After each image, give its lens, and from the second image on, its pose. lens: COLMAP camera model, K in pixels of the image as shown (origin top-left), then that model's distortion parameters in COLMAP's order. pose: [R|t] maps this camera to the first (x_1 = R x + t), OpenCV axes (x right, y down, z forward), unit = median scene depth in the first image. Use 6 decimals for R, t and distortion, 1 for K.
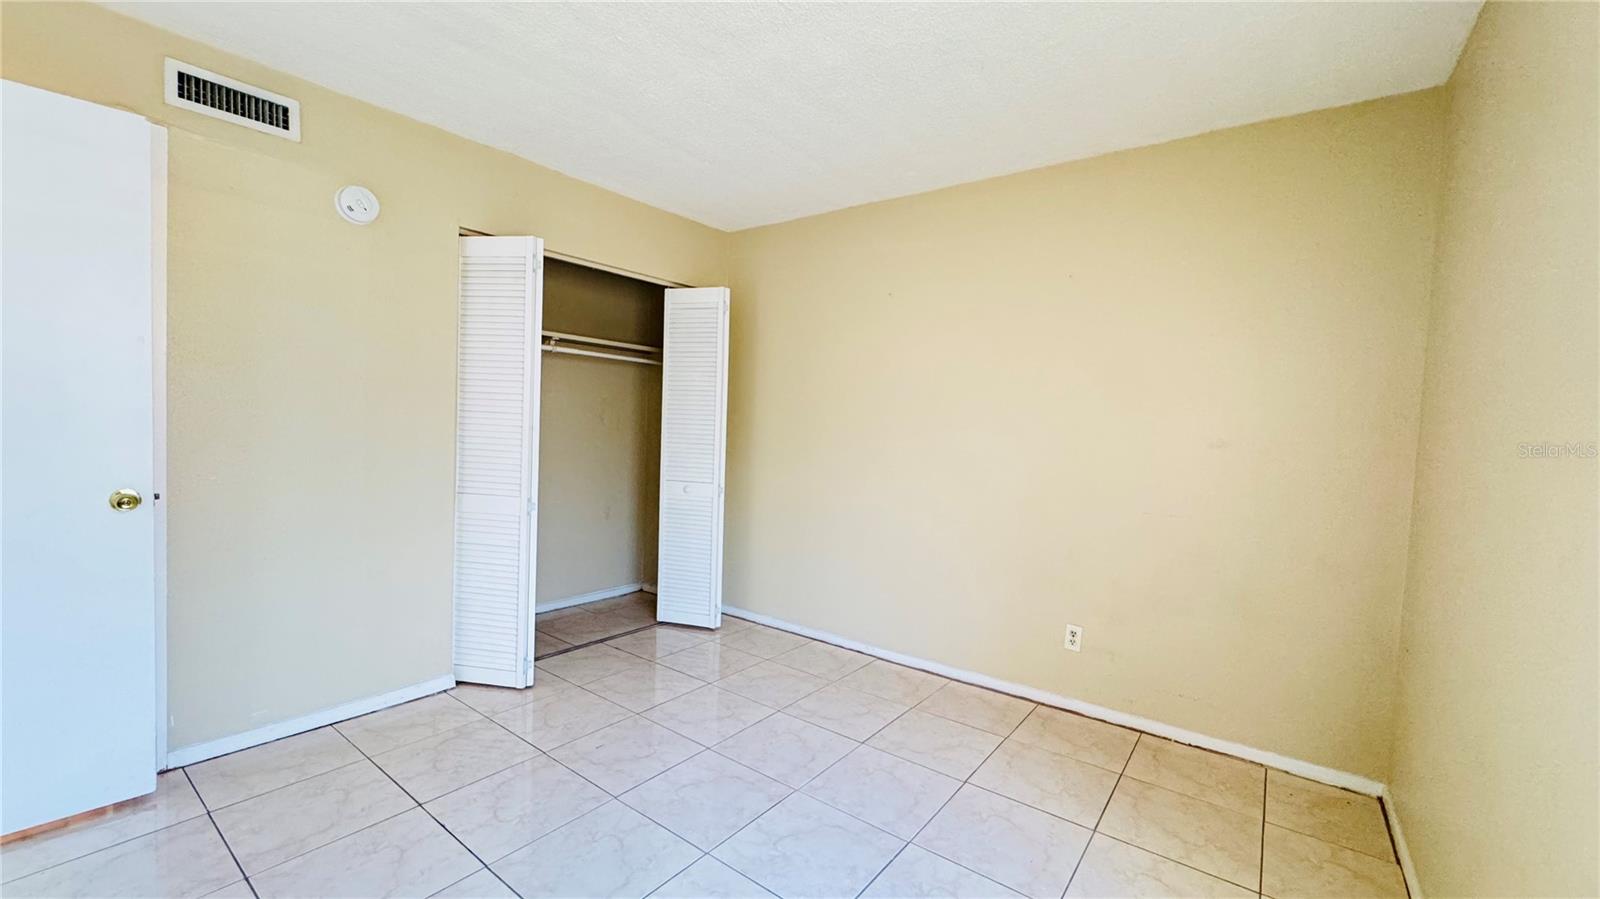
lens RADIAL K [[635.4, 0, 803.0], [0, 635.4, 448.2], [0, 0, 1]] dist [0.003385, -0.000267]
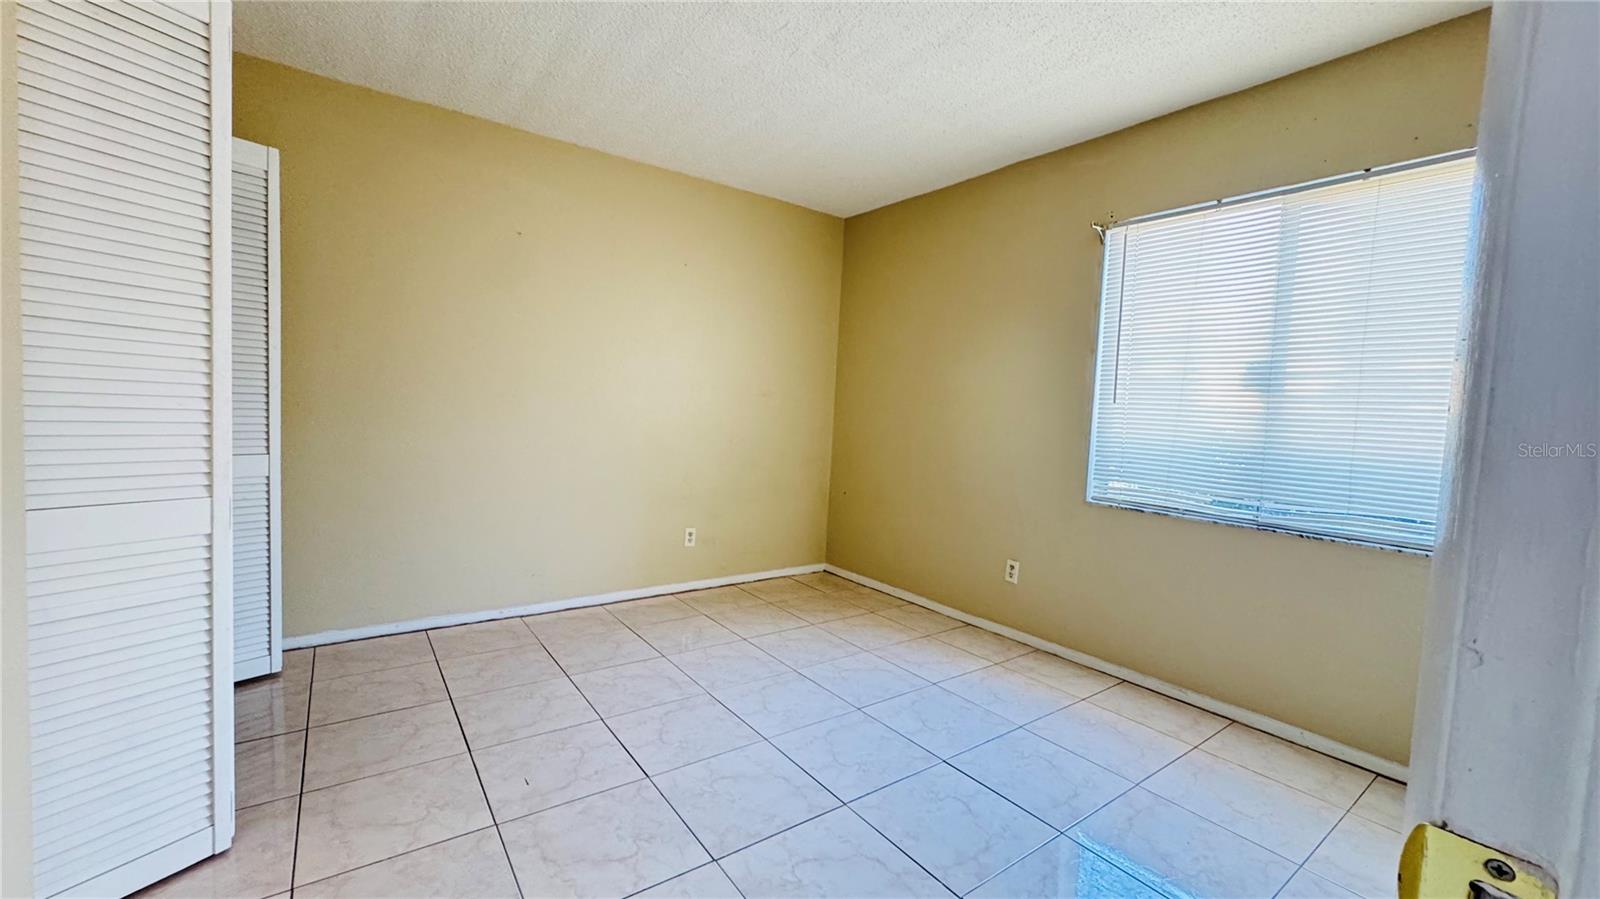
lens RADIAL K [[635.4, 0, 799.9], [0, 635.4, 449.6], [0, 0, 1]] dist [0.003385, -0.000267]
pose [[0.304356, -0.085292, 0.948732, -0.765493], [0.002712, 0.996057, 0.088676, -0.006182], [-0.952554, -0.024416, 0.303387, 0.371813]]
